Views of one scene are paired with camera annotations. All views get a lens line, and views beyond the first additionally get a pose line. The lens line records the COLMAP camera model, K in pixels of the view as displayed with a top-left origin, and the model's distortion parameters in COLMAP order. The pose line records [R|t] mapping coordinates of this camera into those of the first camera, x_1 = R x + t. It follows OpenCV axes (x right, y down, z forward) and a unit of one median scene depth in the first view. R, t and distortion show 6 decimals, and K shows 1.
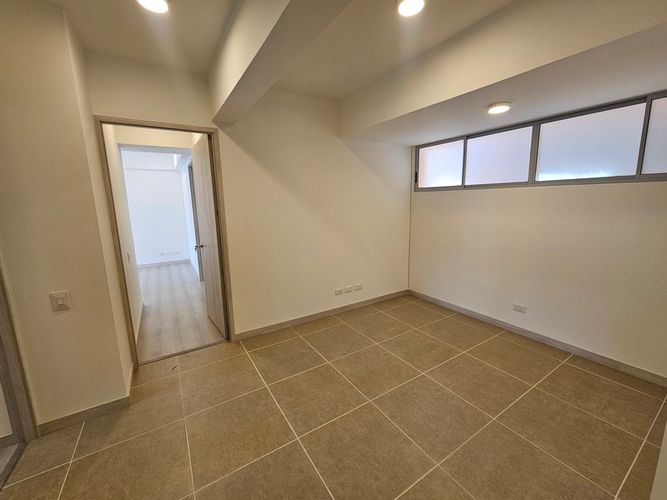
lens RADIAL K [[273.6, 0, 331.8], [0, 273.6, 251.9], [0, 0, 1]] dist [-0.001268, 0.000895]
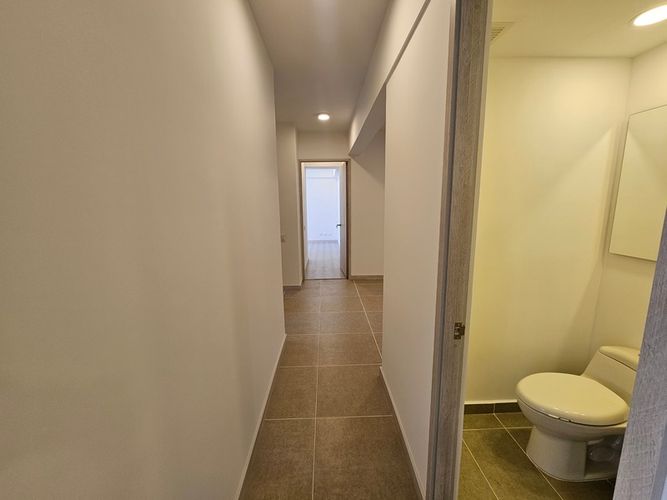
lens RADIAL K [[273.6, 0, 328.4], [0, 273.6, 247.8], [0, 0, 1]] dist [-0.001268, 0.000895]
pose [[0.855077, 0.085178, -0.511457, 0.358978], [-0.088928, 0.995890, 0.017182, 0.102323], [0.510818, 0.030790, 0.859137, -0.513011]]
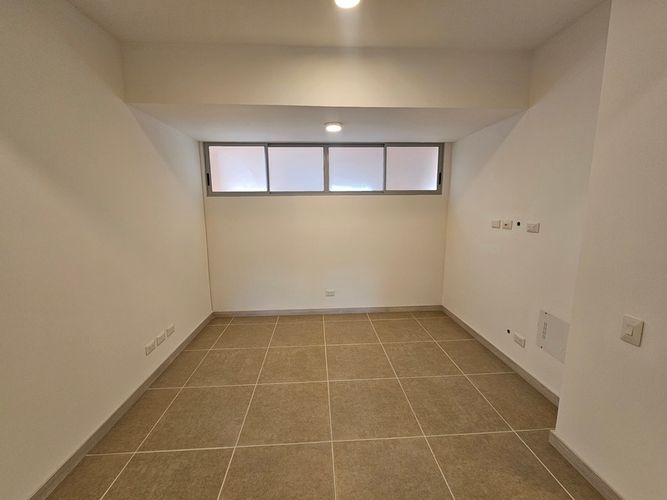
lens RADIAL K [[273.6, 0, 333.9], [0, 273.6, 250.2], [0, 0, 1]] dist [-0.001268, 0.000895]
pose [[0.482941, -0.131110, 0.865782, -0.331327], [0.163885, 0.984790, 0.057715, -0.051642], [-0.860180, 0.114016, 0.497082, 0.334698]]
